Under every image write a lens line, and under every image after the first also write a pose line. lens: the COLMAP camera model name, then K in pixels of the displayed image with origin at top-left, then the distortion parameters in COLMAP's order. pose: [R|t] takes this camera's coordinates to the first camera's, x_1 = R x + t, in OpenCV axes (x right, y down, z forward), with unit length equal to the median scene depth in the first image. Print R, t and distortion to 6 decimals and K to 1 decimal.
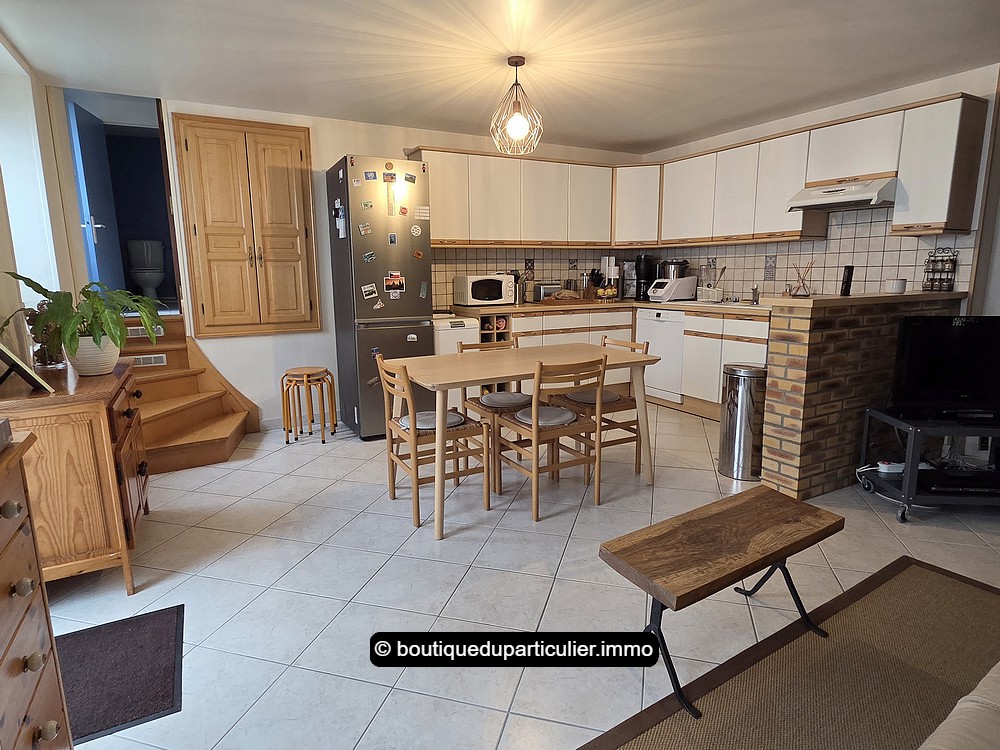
lens RADIAL K [[561.0, 0, 500.0], [0, 561.0, 375.0], [0, 0, 1]] dist [0.002812, -0.000141]
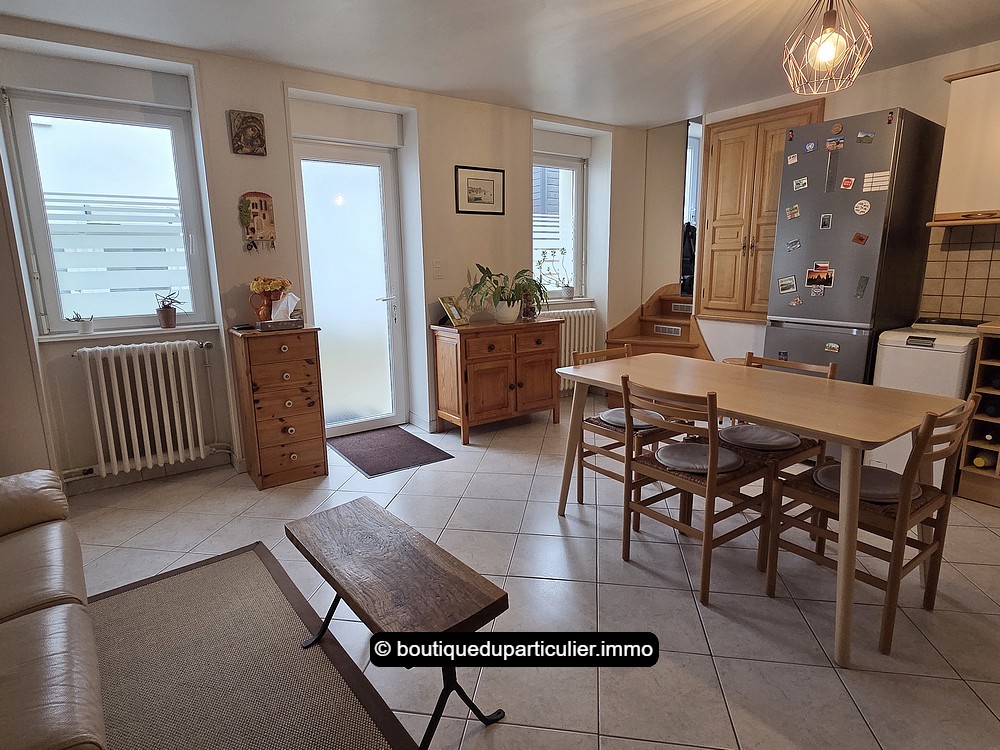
lens RADIAL K [[561.0, 0, 500.0], [0, 561.0, 375.0], [0, 0, 1]] dist [0.002812, -0.000141]
pose [[0.118430, 0.207048, -0.971136, 0.573632], [-0.165259, 0.968489, 0.186330, -0.100246], [0.979114, 0.138422, 0.148915, 0.442044]]
